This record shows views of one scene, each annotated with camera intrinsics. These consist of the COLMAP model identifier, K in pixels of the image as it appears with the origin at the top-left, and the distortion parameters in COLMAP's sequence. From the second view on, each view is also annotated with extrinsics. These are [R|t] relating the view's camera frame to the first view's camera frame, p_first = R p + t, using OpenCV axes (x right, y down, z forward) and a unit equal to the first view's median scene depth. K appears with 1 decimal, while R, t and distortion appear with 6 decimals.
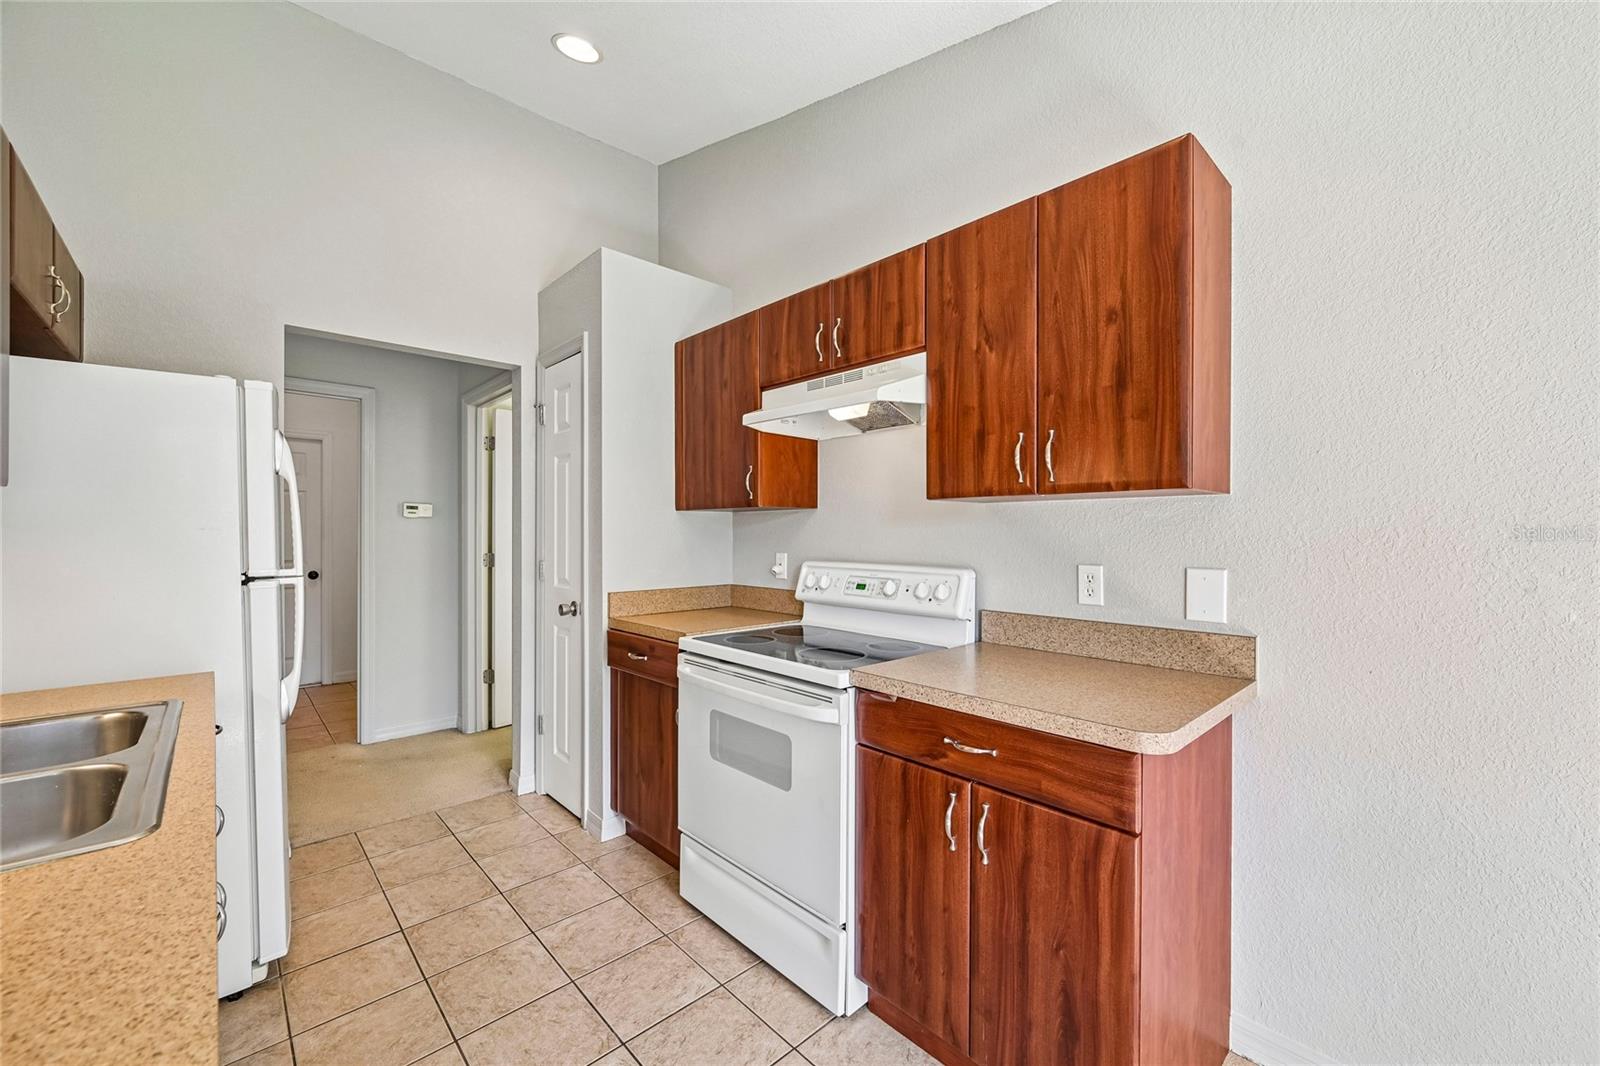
lens RADIAL K [[630.7, 0, 802.4], [0, 630.7, 535.0], [0, 0, 1]] dist [0.000193, 0.000230]
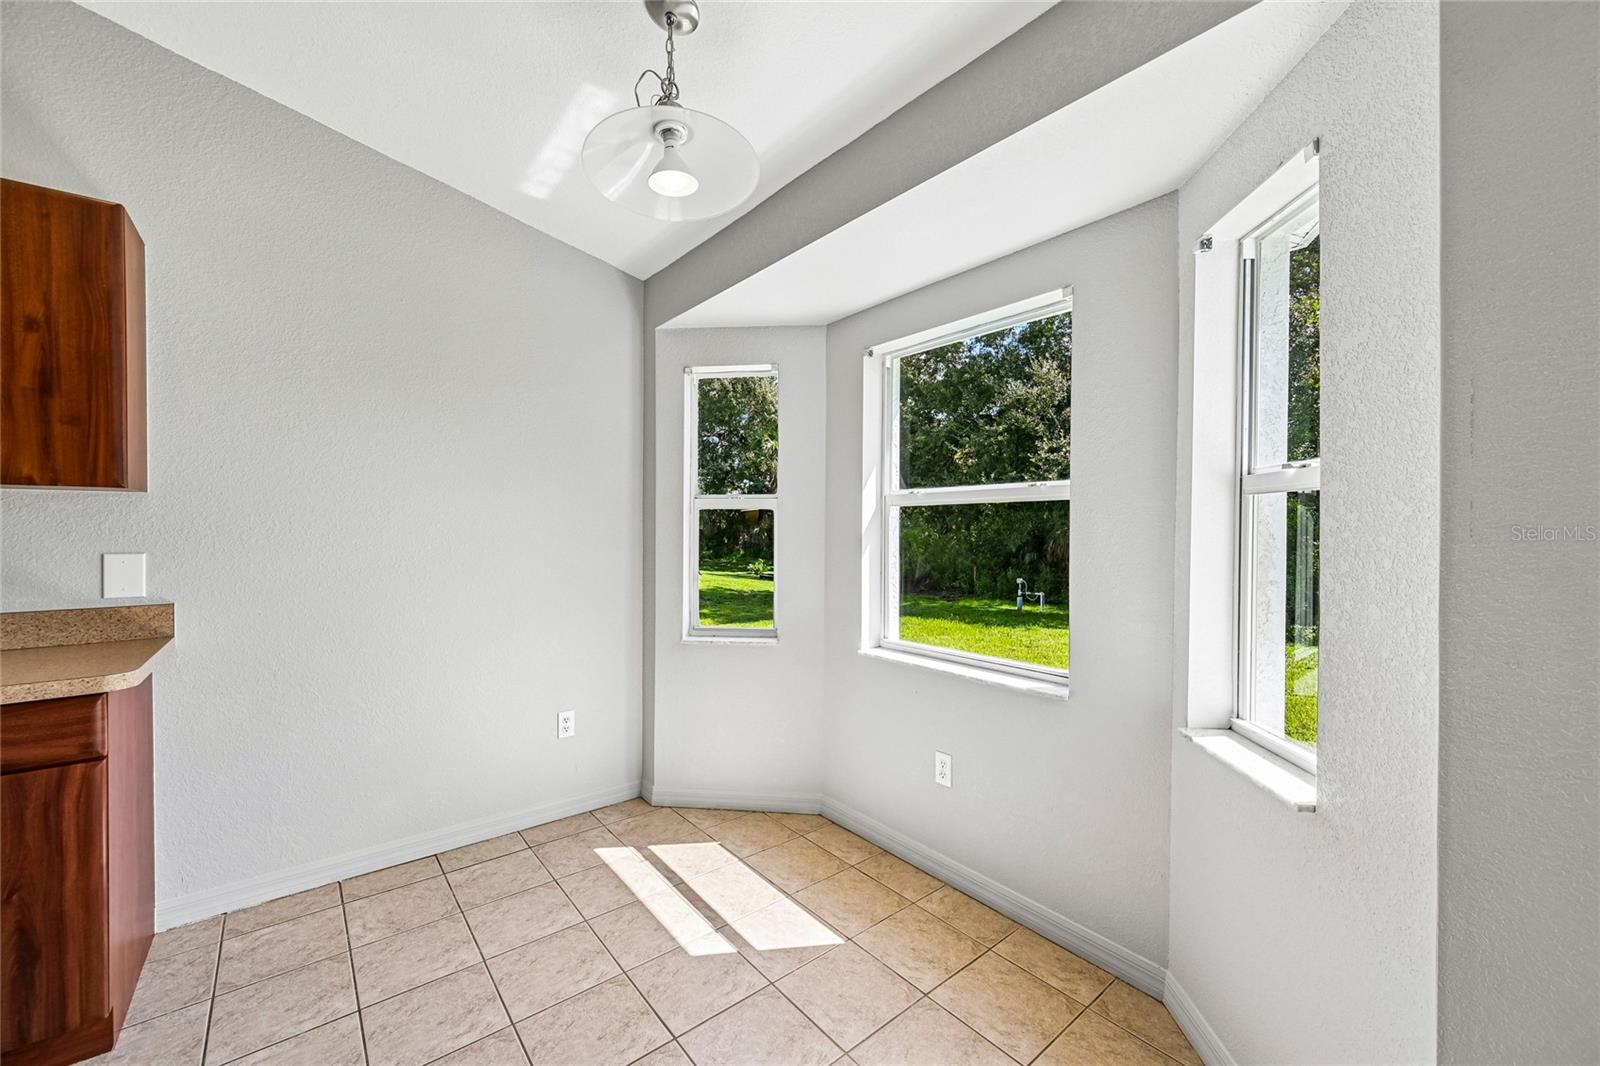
lens RADIAL K [[634.5, 0, 804.0], [0, 634.5, 534.0], [0, 0, 1]] dist [-0.000947, -0.000068]
pose [[0.070794, -0.013929, 0.997394, -0.441431], [0.003772, 0.999899, 0.013697, 0.004410], [-0.997484, 0.002793, 0.070840, -0.351571]]
